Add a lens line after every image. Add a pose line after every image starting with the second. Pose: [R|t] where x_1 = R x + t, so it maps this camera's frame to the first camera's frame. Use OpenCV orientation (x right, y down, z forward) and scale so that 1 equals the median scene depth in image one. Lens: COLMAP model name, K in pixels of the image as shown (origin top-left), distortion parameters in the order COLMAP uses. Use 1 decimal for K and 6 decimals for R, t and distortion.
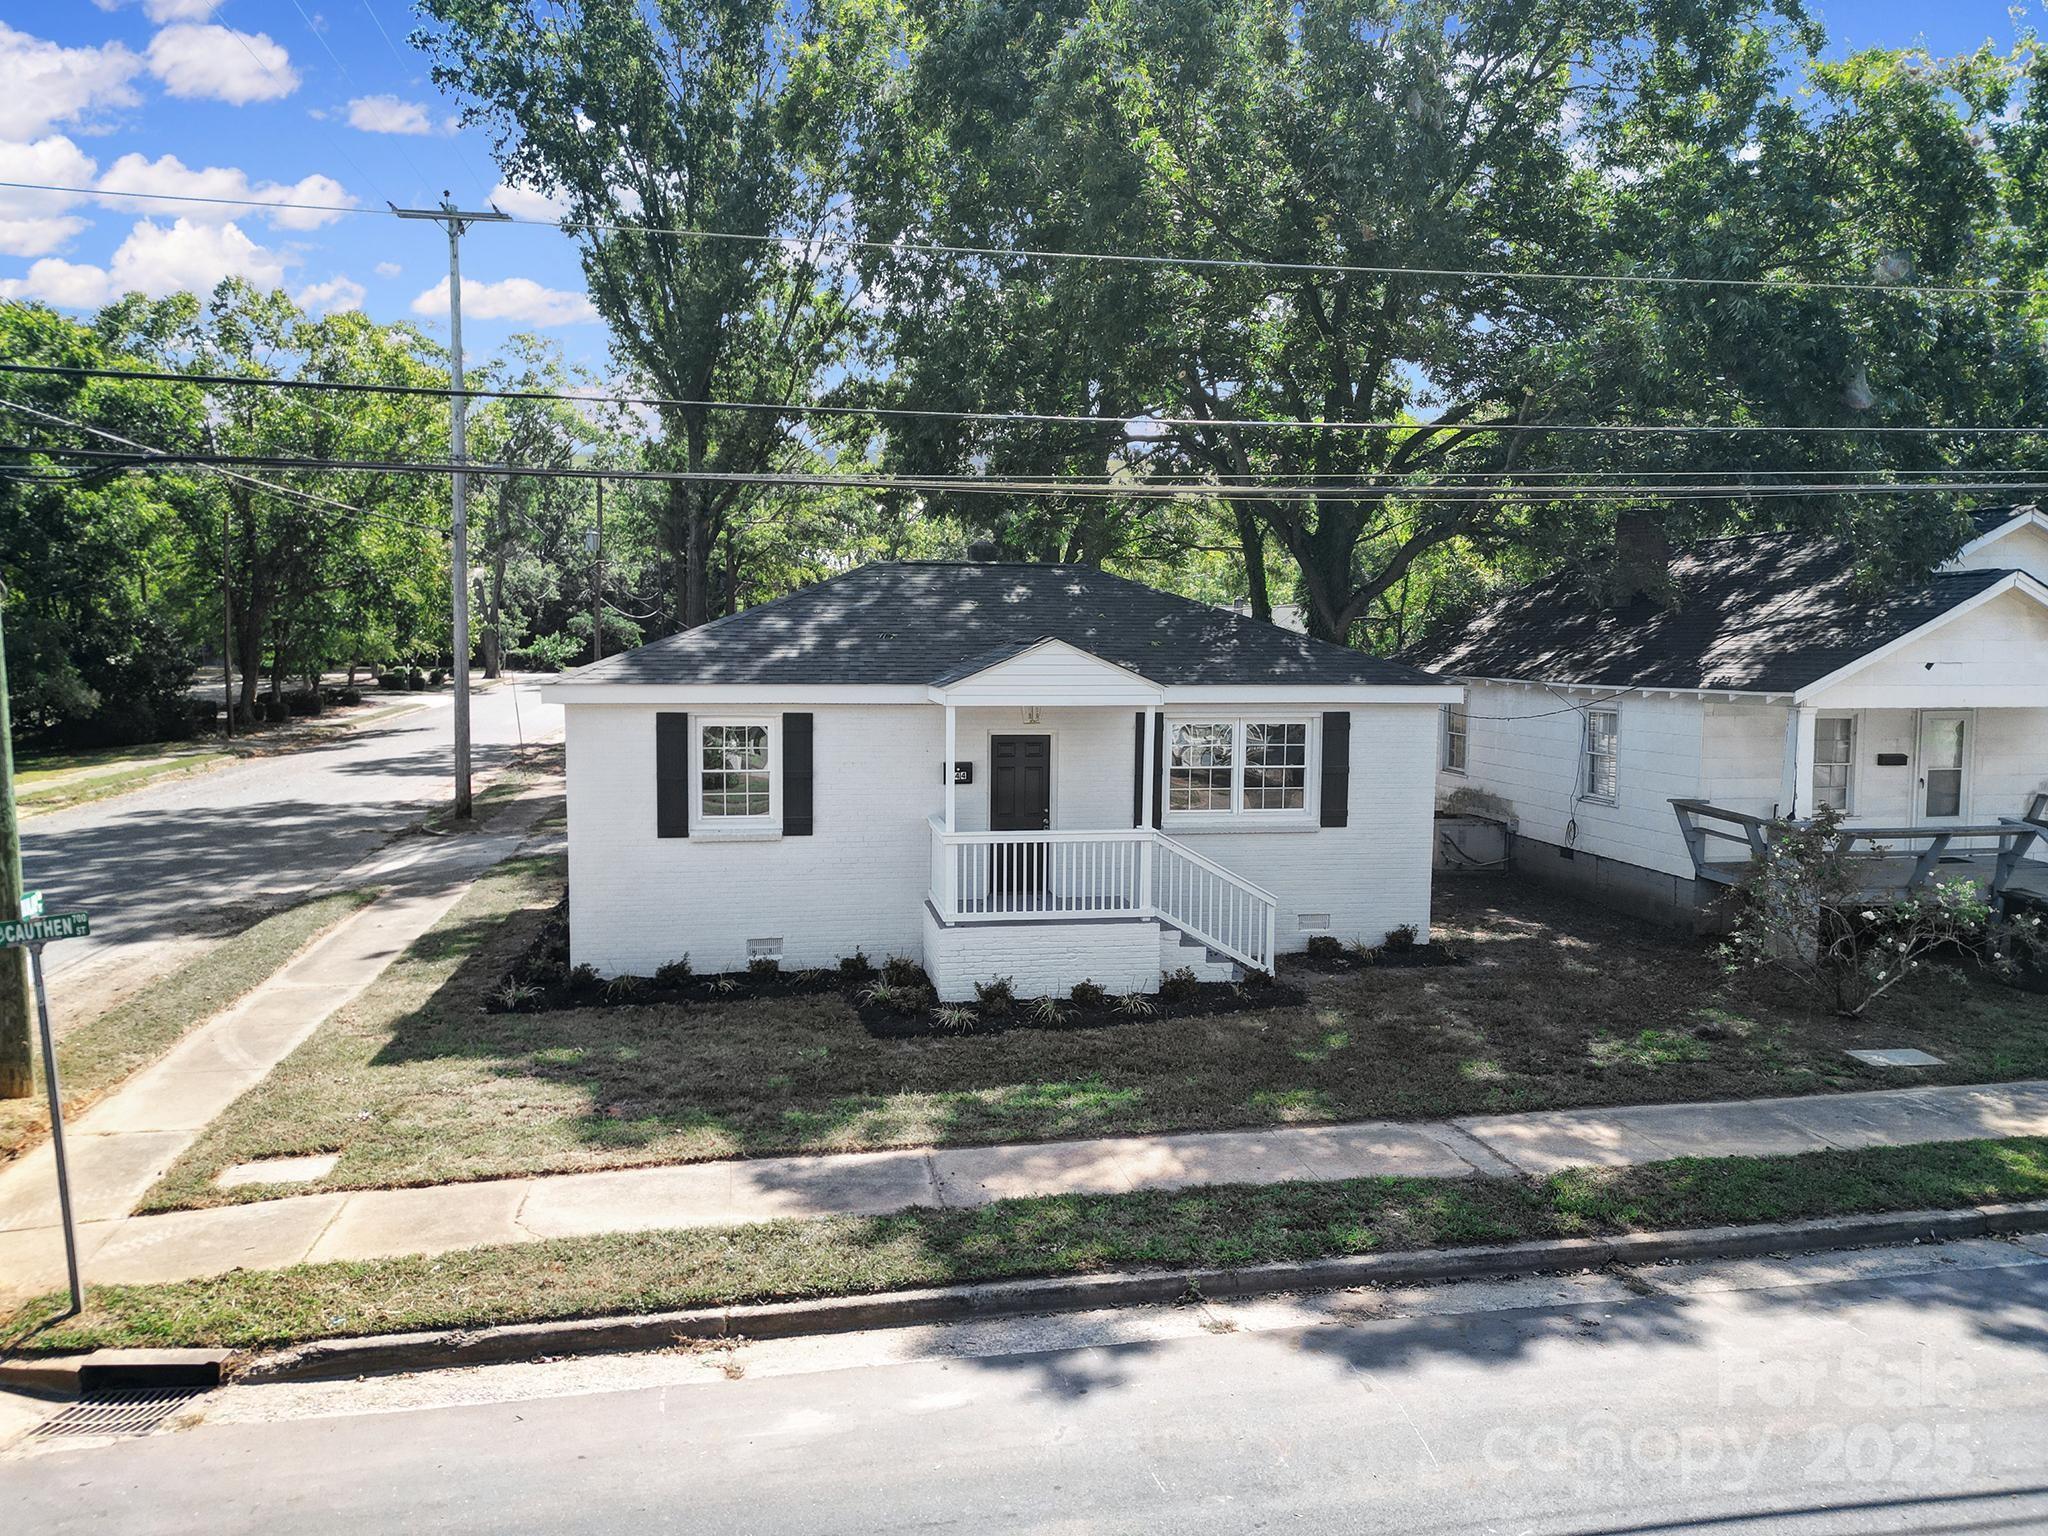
lens RADIAL K [[1431.8, 0, 1015.2], [0, 1431.8, 760.2], [0, 0, 1]] dist [0.048998, -0.043887]
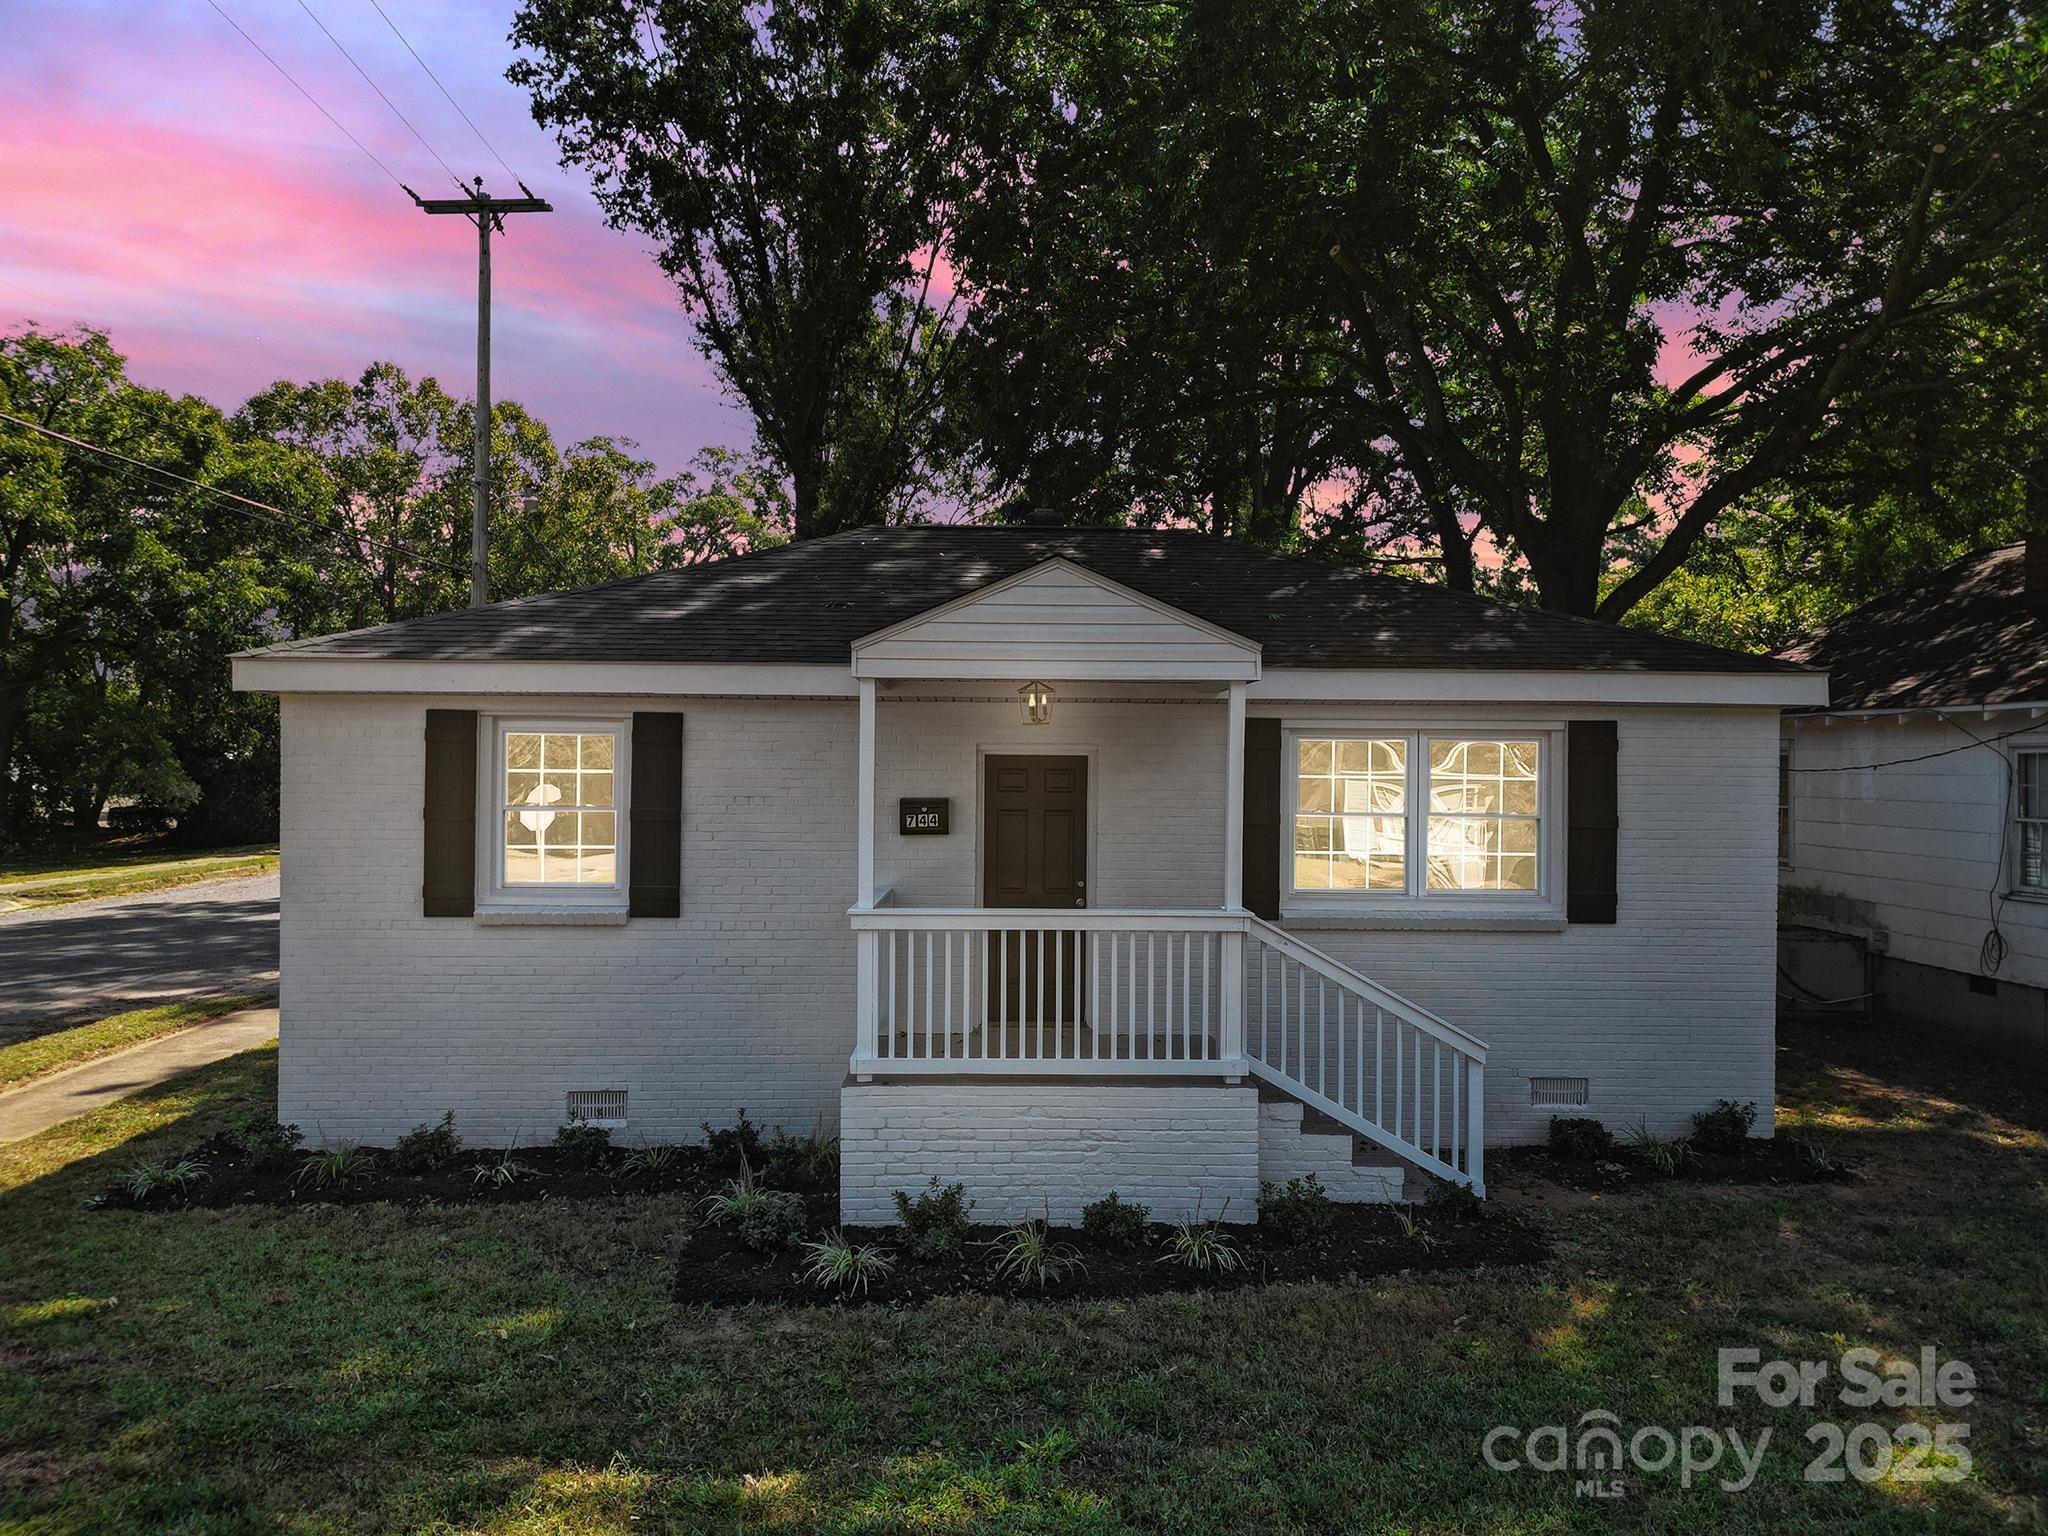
lens RADIAL K [[1431.8, 0, 1015.2], [0, 1431.8, 760.2], [0, 0, 1]] dist [0.048998, -0.043887]
pose [[0.988931, -0.000465, -0.148376, 0.087146], [-0.012951, 0.995908, -0.089439, 0.039236], [0.147810, 0.090370, 0.984878, 0.429342]]
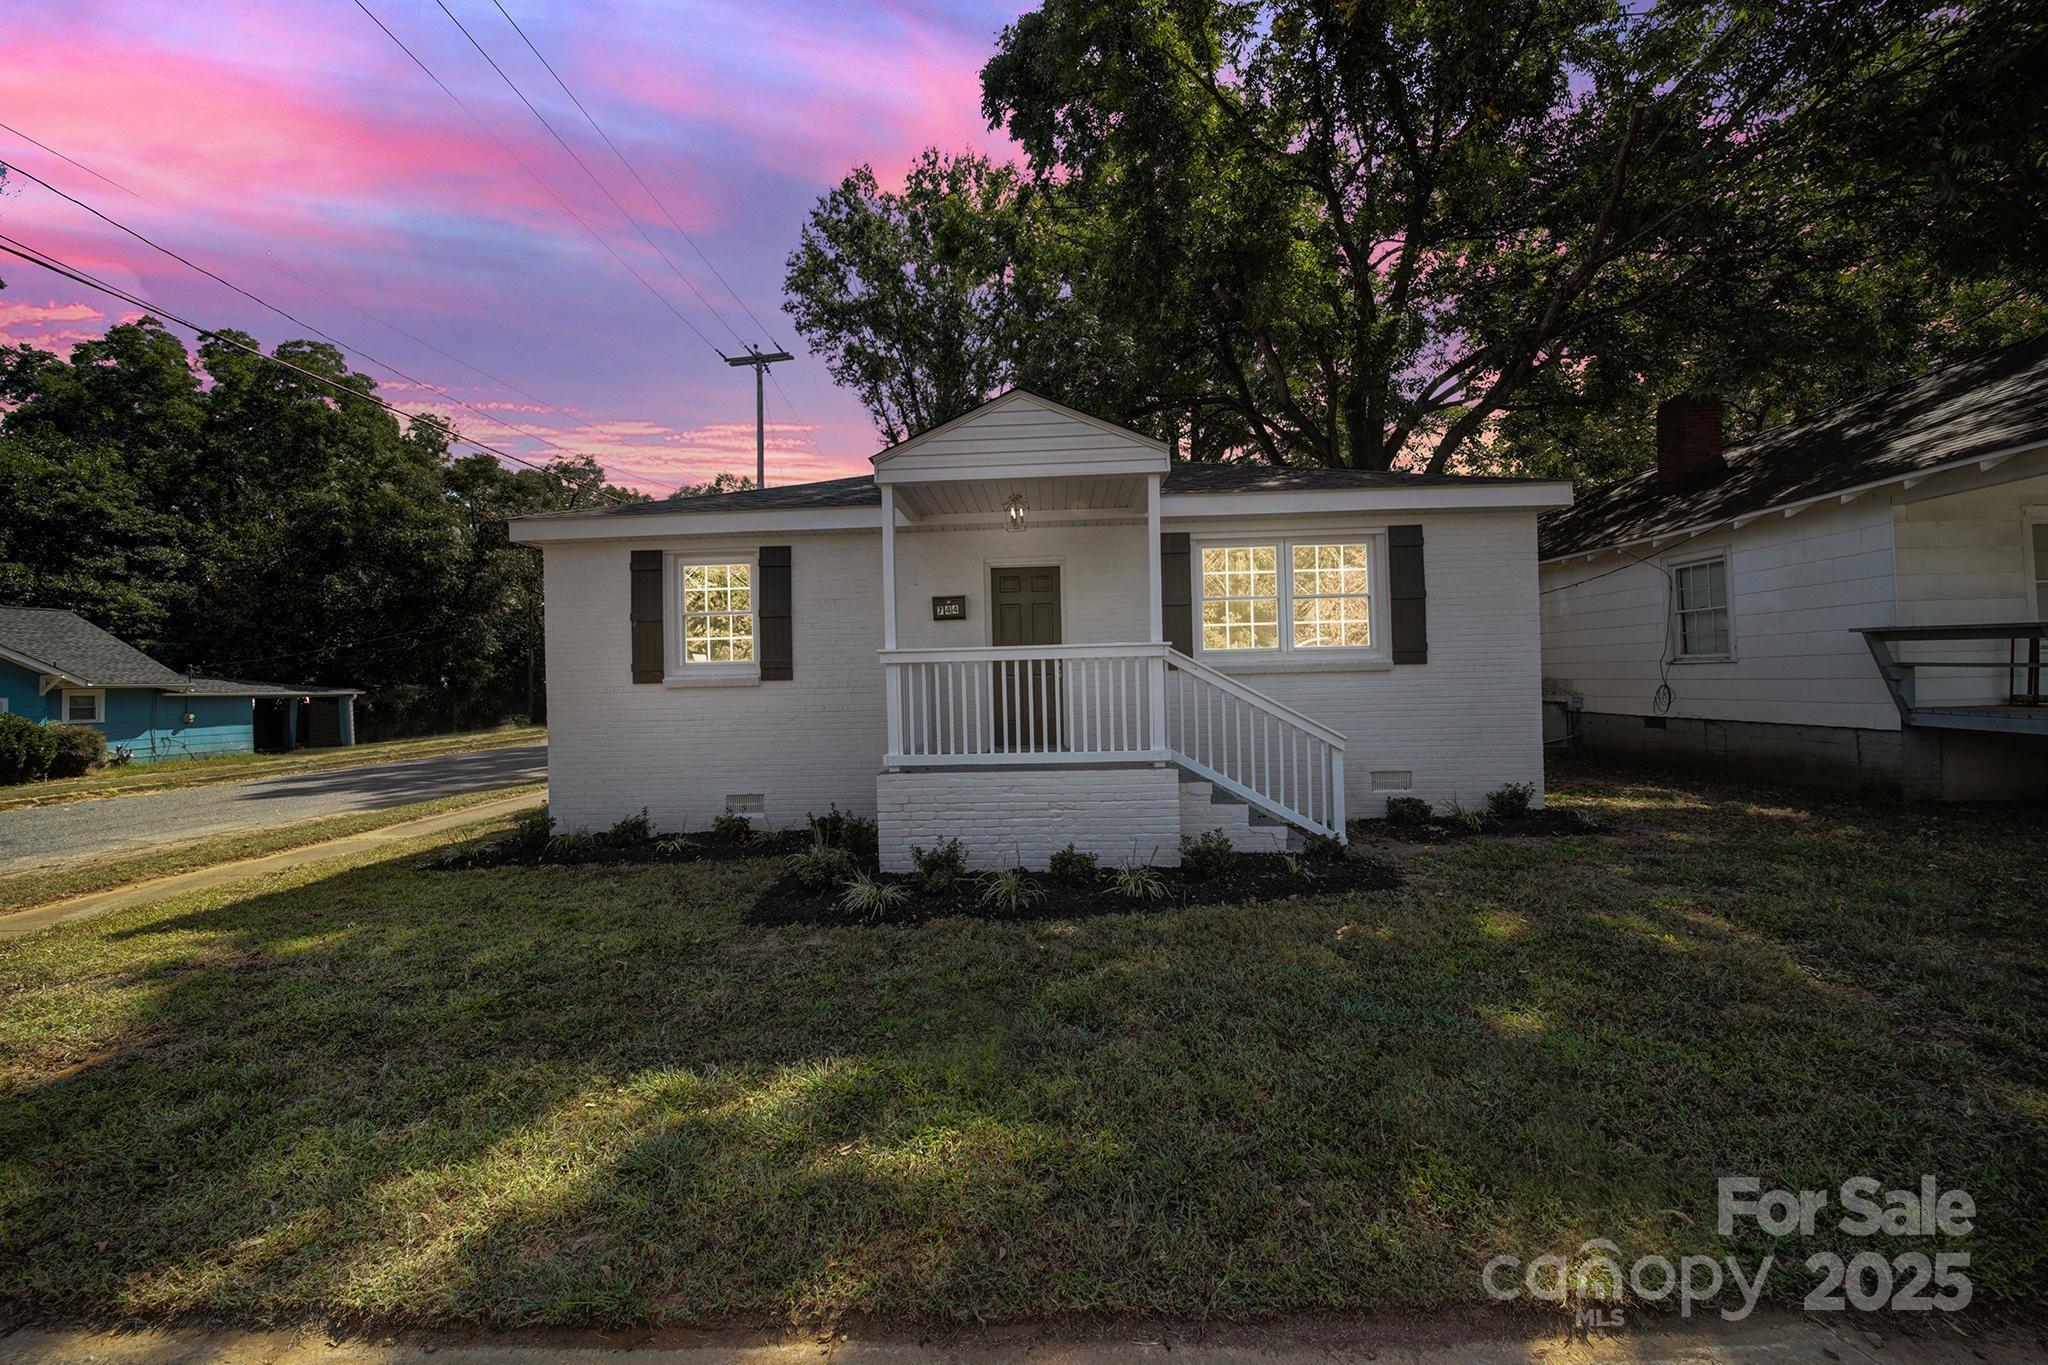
lens RADIAL K [[713.1, 0, 1020.6], [0, 713.1, 674.4], [0, 0, 1]] dist [-0.000503, -0.002033]
pose [[0.976179, -0.034351, -0.214229, 0.097889], [0.014680, 0.995581, -0.092747, 0.094156], [0.216469, 0.087393, 0.972370, 0.598504]]
